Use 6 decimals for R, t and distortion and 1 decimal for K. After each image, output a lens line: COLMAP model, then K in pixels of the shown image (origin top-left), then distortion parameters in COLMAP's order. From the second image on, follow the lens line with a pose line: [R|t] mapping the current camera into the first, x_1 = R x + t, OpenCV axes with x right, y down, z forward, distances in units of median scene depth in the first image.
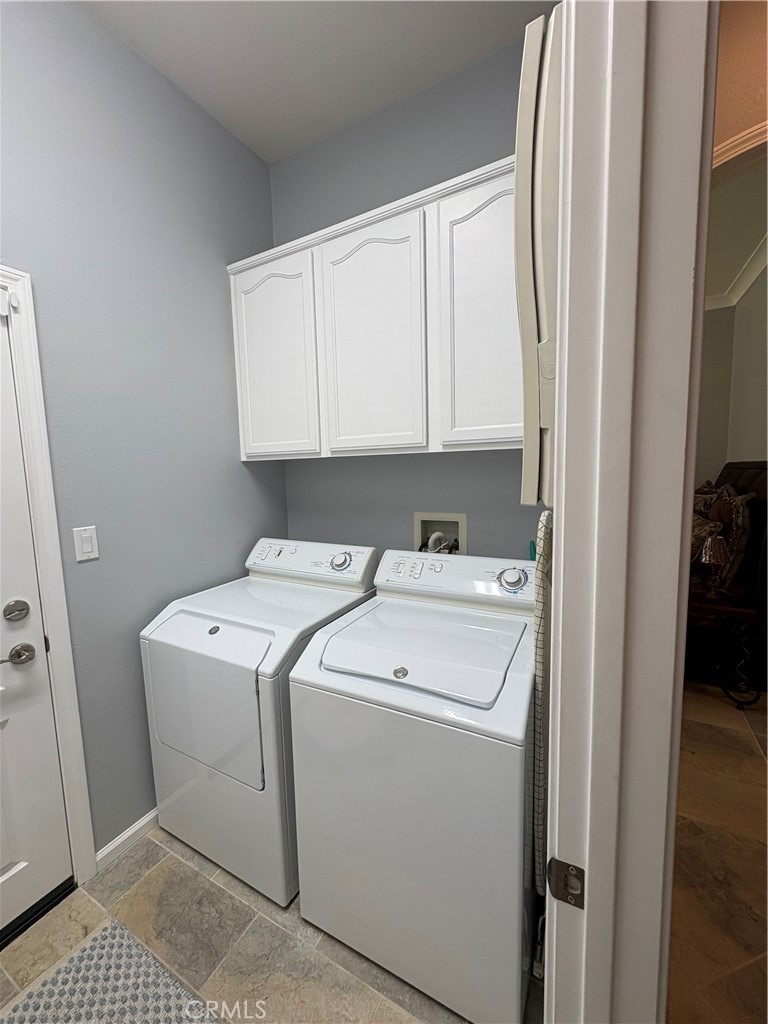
lens RADIAL K [[404.2, 0, 385.8], [0, 404.2, 509.8], [0, 0, 1]] dist [0.002579, 0.000129]
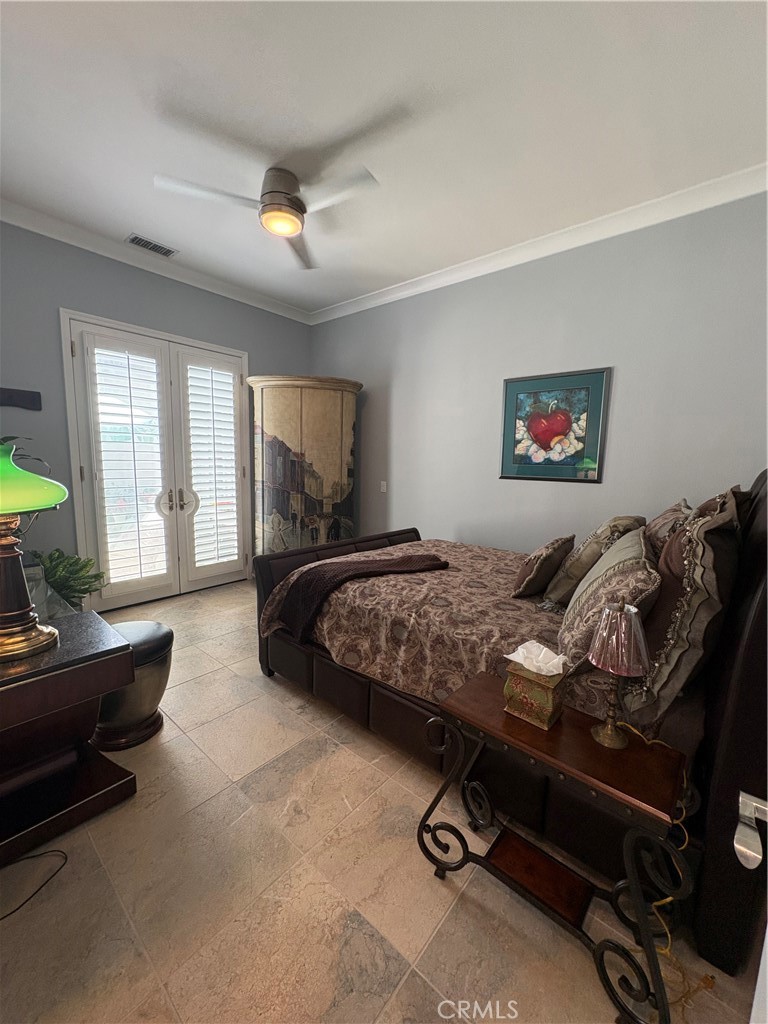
lens RADIAL K [[404.2, 0, 383.3], [0, 404.2, 511.7], [0, 0, 1]] dist [0.002579, 0.000129]
pose [[0.978377, 0.069188, -0.194915, 0.316787], [-0.061505, 0.997083, 0.045206, -0.019398], [0.197474, -0.032240, 0.979778, 0.260738]]
